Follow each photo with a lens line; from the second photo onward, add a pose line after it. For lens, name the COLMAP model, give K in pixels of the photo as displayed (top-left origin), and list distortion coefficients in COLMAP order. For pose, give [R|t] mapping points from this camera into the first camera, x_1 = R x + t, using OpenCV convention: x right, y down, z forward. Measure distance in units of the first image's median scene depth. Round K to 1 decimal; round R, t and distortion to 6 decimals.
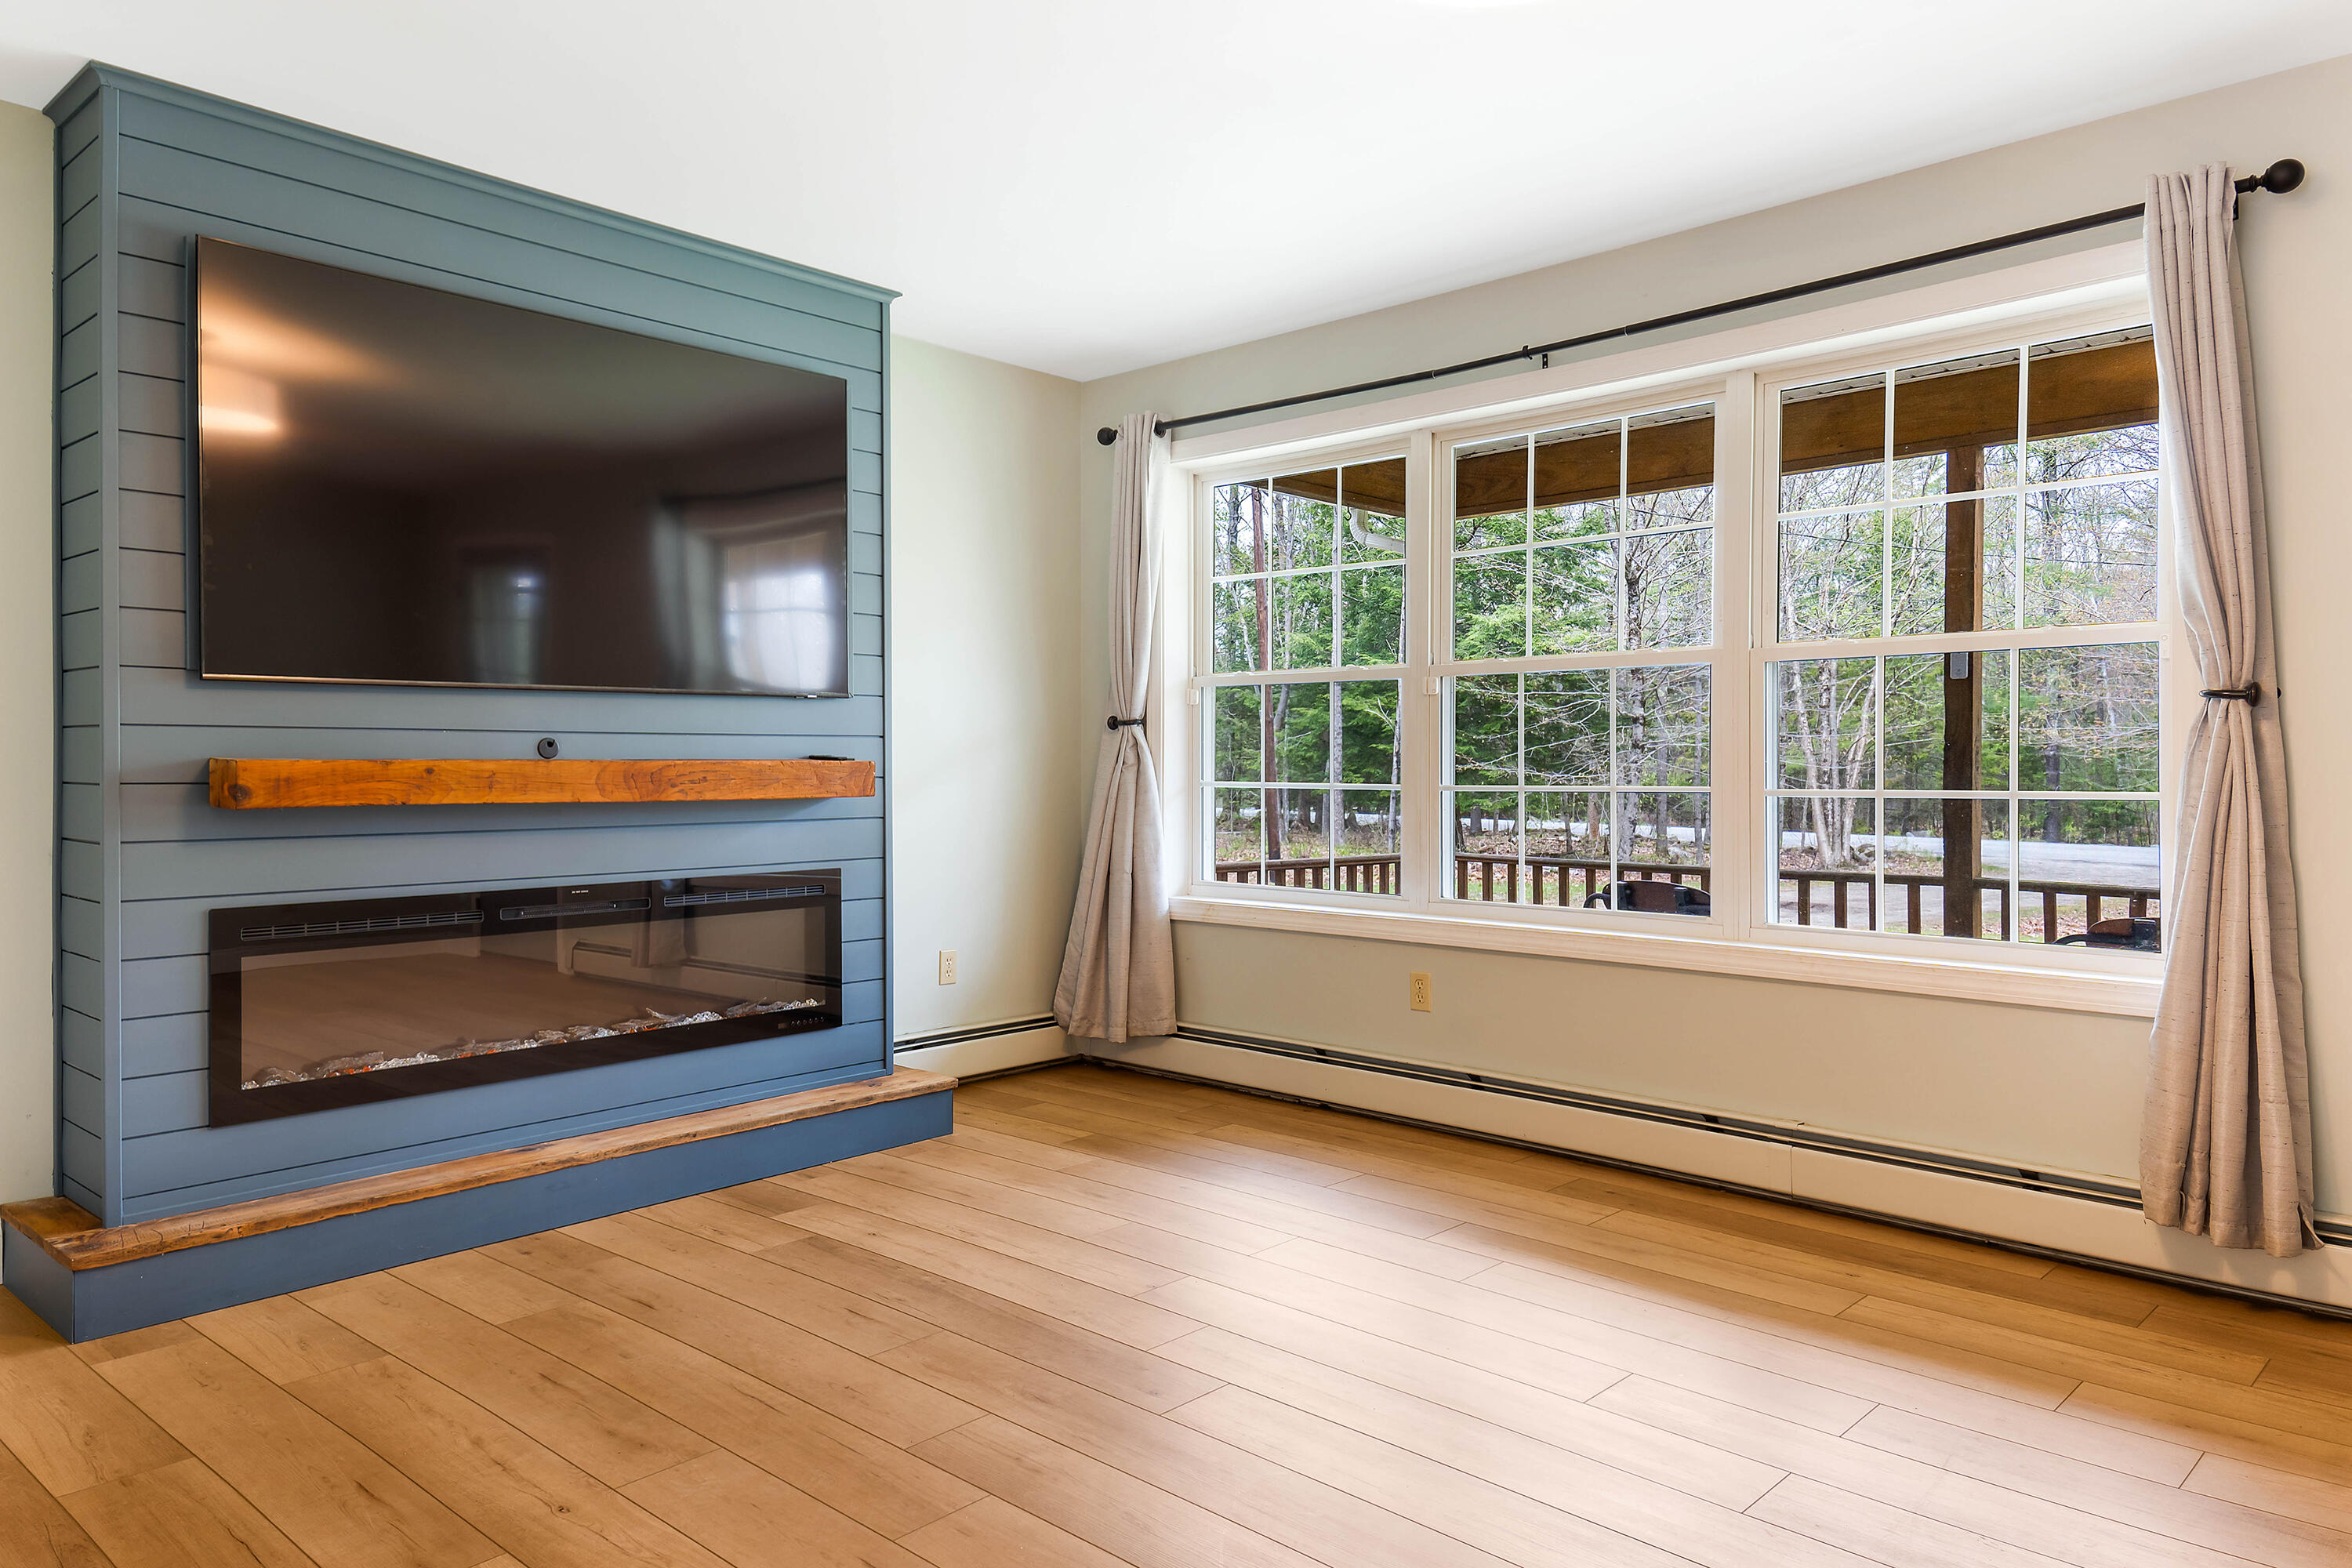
lens RADIAL K [[1565.5, 0, 1176.6], [0, 1565.5, 778.1], [0, 0, 1]] dist [0.052394, -0.005756]
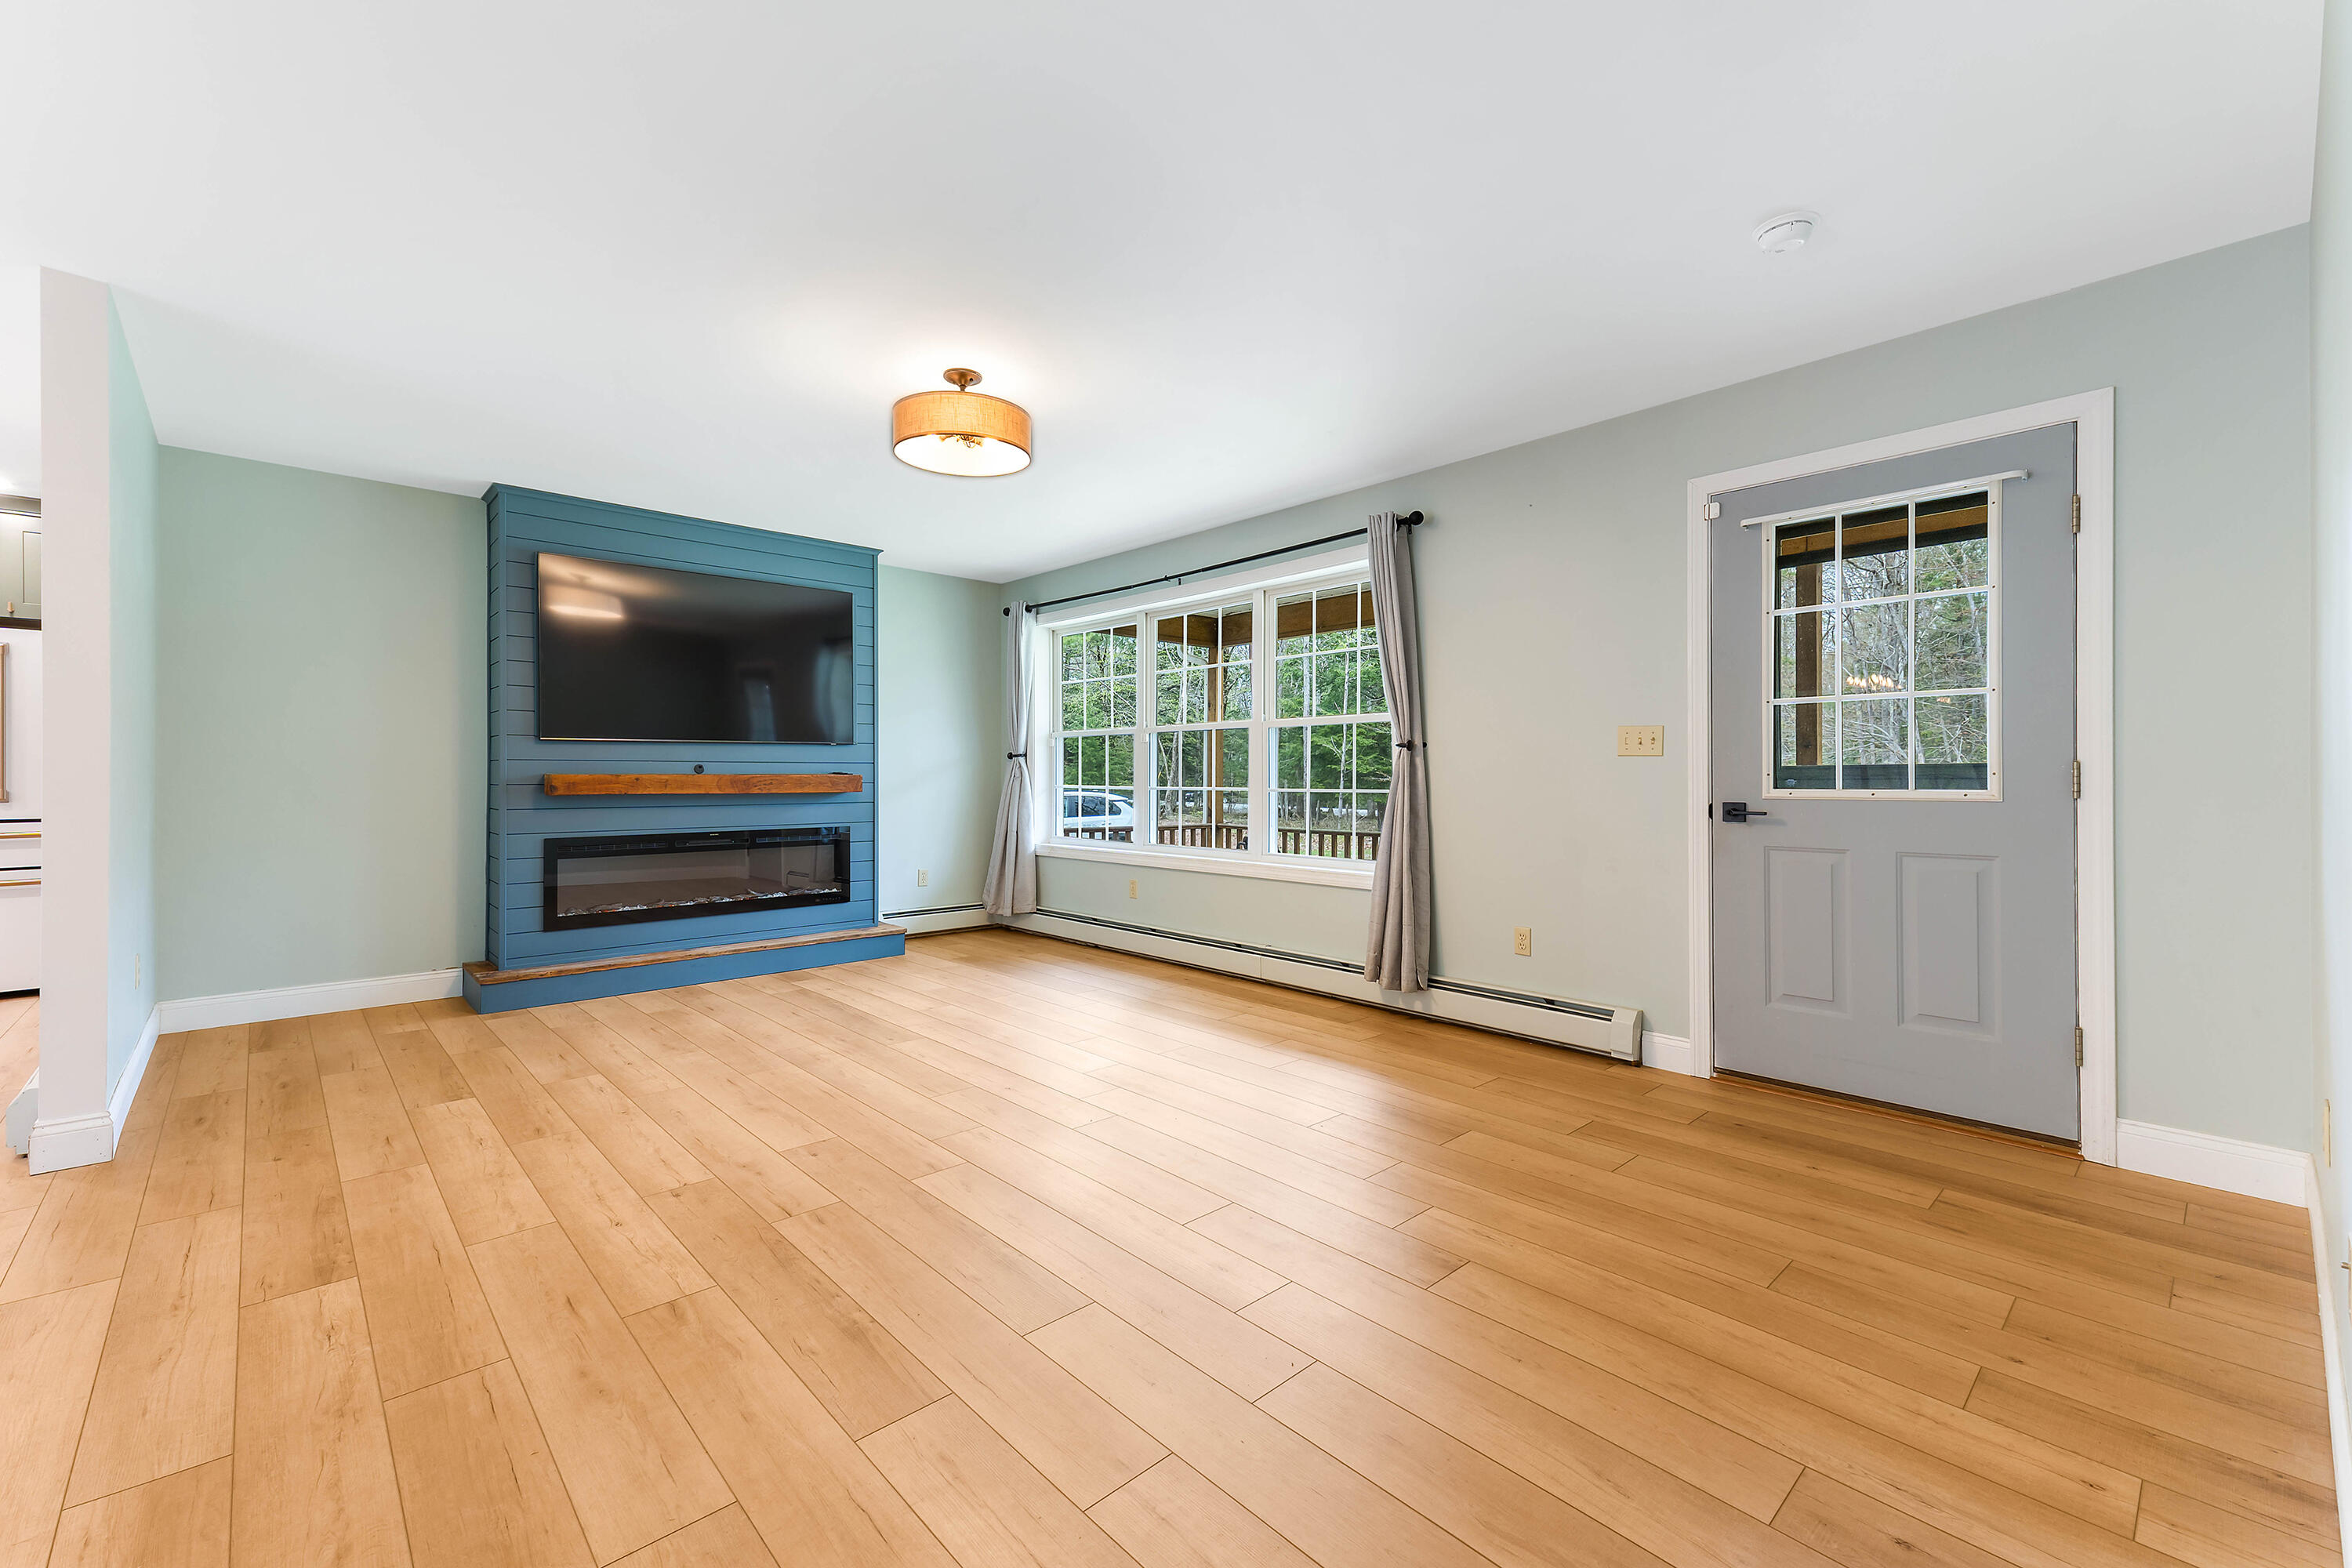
lens RADIAL K [[983.0, 0, 1173.9], [0, 983.0, 788.3], [0, 0, 1]] dist [0.001465, 0.000081]
pose [[0.998062, 0.001428, -0.062206, 0.294560], [-0.001311, 0.999997, 0.001915, 0.003479], [0.062209, -0.001829, 0.998061, -0.275340]]
